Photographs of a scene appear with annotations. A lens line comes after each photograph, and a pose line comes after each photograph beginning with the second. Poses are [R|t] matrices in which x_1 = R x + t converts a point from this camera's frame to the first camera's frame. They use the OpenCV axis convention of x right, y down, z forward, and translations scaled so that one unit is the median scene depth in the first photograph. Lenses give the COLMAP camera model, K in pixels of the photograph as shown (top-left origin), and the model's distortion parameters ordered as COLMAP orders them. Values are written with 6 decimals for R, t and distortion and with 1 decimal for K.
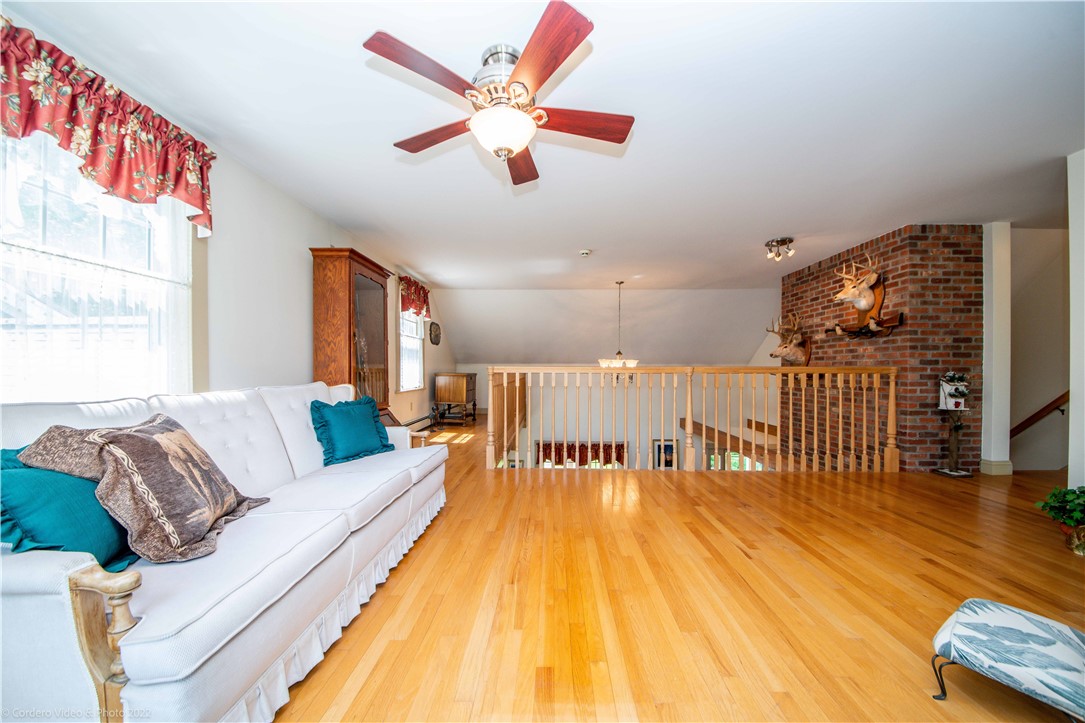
lens RADIAL K [[387.3, 0, 540.9], [0, 387.3, 369.8], [0, 0, 1]] dist [-0.004104, -0.006439]
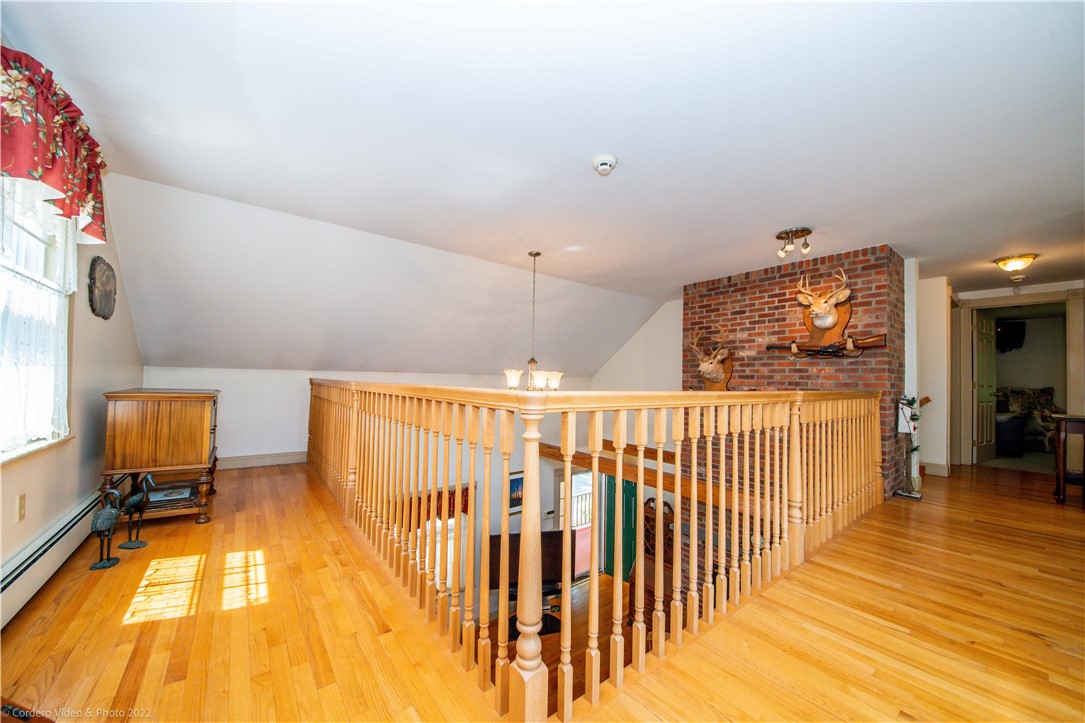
lens RADIAL K [[387.3, 0, 541.9], [0, 387.3, 374.1], [0, 0, 1]] dist [-0.004104, -0.006439]
pose [[0.772661, 0.022904, 0.634406, -0.301528], [-0.016586, 0.999736, -0.015892, -0.017027], [-0.634602, 0.001757, 0.772837, 0.740865]]
